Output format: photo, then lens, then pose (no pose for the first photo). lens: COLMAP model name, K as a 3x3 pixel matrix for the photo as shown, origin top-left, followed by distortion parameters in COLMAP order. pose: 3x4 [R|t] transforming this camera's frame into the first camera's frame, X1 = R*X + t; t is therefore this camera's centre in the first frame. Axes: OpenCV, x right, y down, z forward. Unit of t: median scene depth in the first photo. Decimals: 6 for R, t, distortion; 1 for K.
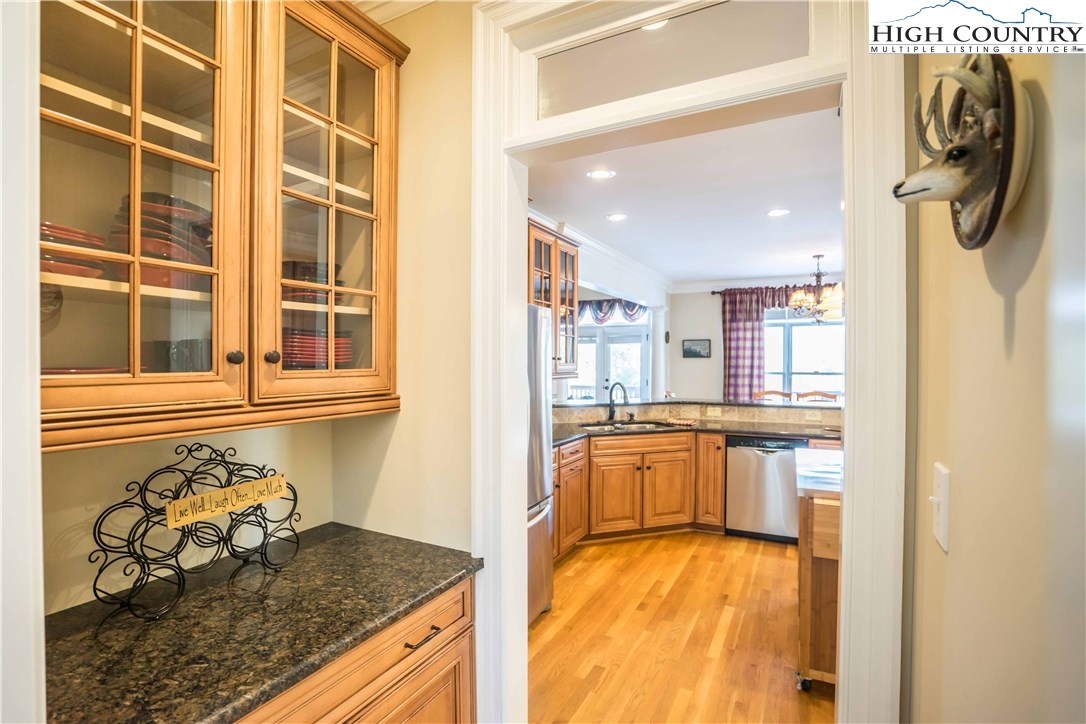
lens RADIAL K [[523.2, 0, 552.4], [0, 523.2, 385.3], [0, 0, 1]] dist [-0.037389, 0.000290]
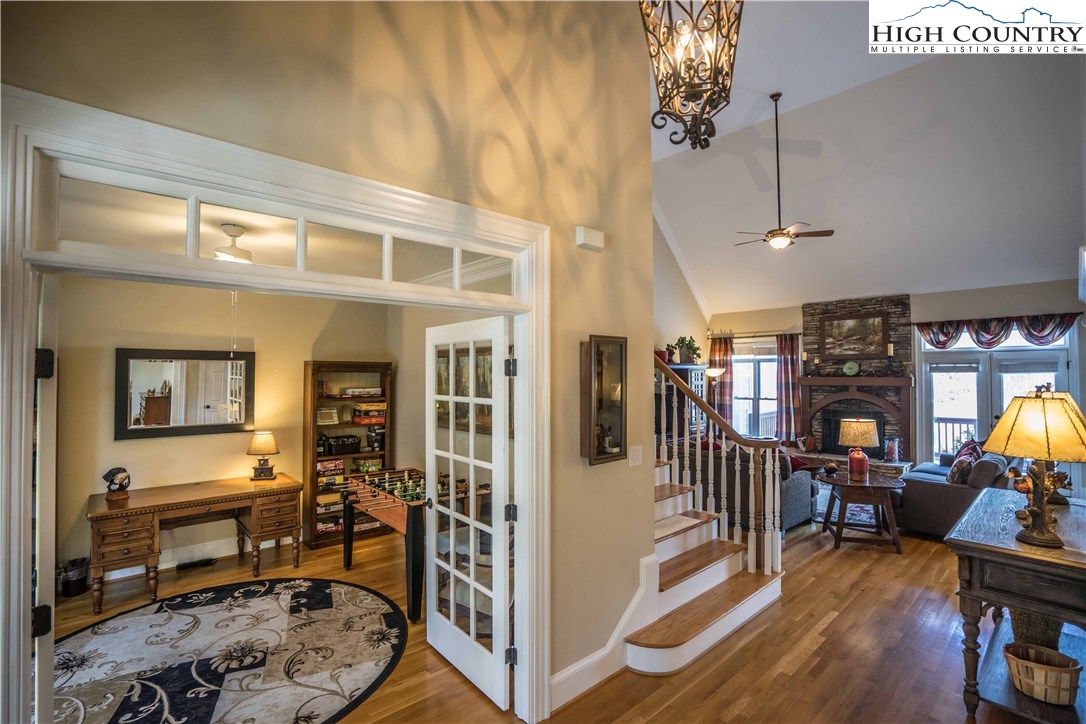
lens RADIAL K [[500.7, 0, 528.5], [0, 500.7, 370.6], [0, 0, 1]] dist [-0.040476, 0.013653]
pose [[0.928904, -0.001255, -0.370319, -0.686417], [-0.017896, 0.998674, -0.048273, -0.073570], [0.369889, 0.051468, 0.927649, 0.039765]]
